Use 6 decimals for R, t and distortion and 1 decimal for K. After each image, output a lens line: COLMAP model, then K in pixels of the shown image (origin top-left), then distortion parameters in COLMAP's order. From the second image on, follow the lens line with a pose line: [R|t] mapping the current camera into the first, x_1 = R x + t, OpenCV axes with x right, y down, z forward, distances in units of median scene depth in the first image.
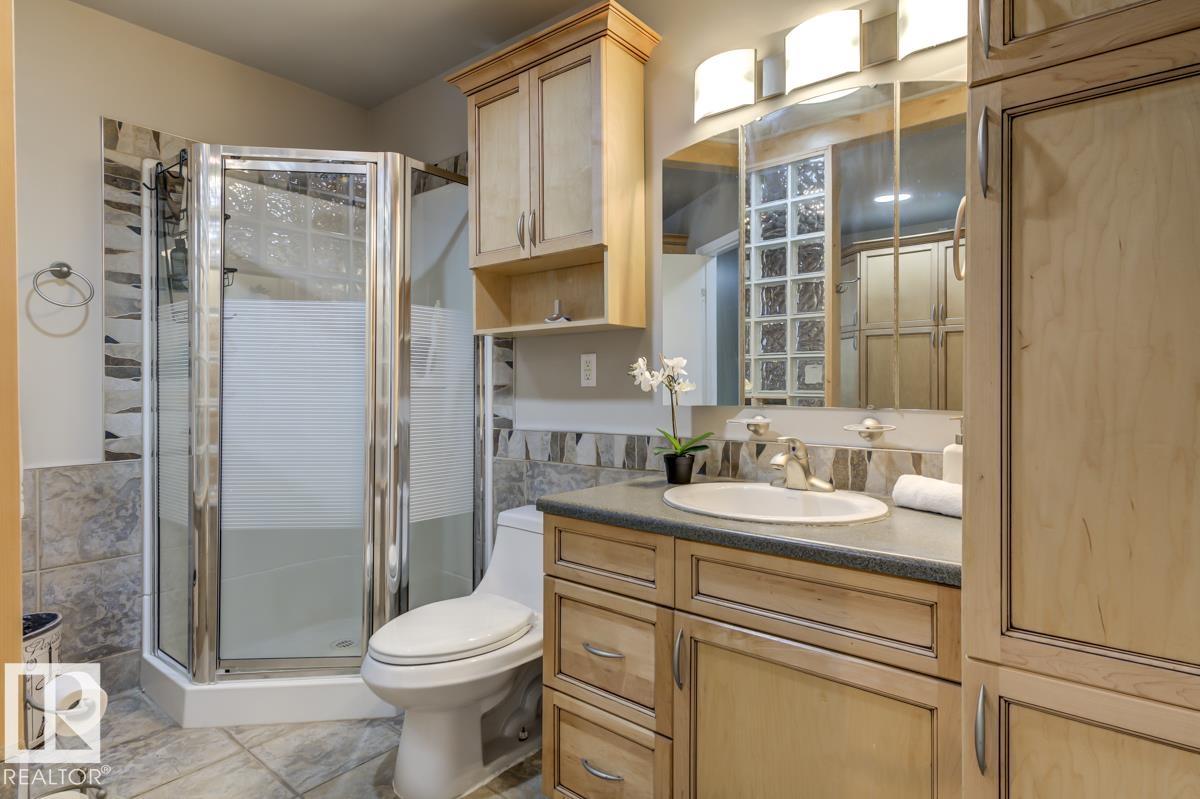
lens RADIAL K [[638.5, 0, 599.3], [0, 638.5, 394.3], [0, 0, 1]] dist [-0.005369, 0.000271]
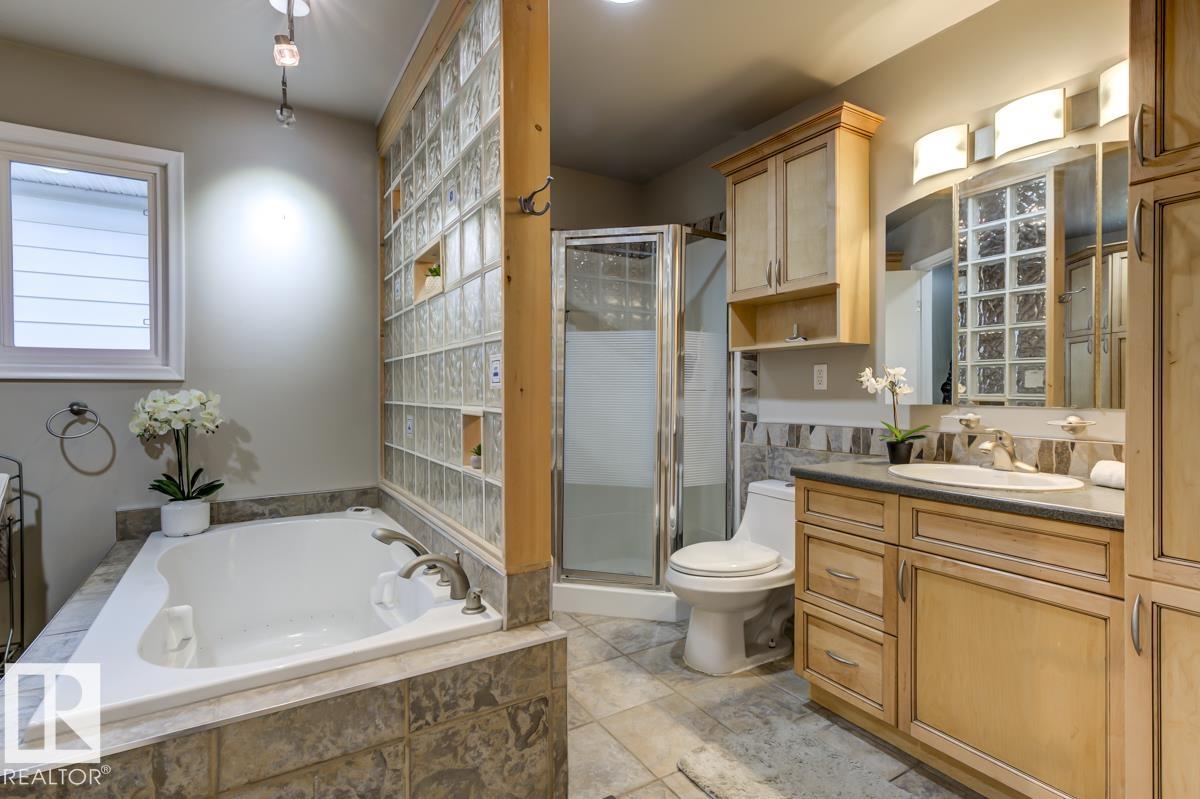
lens RADIAL K [[589.2, 0, 598.4], [0, 589.2, 392.4], [0, 0, 1]] dist [0.005033, -0.000985]
pose [[0.945104, 0.003209, -0.326753, -0.062228], [-0.005780, 0.999960, -0.006897, 0.005147], [0.326717, 0.008407, 0.945085, -0.336457]]
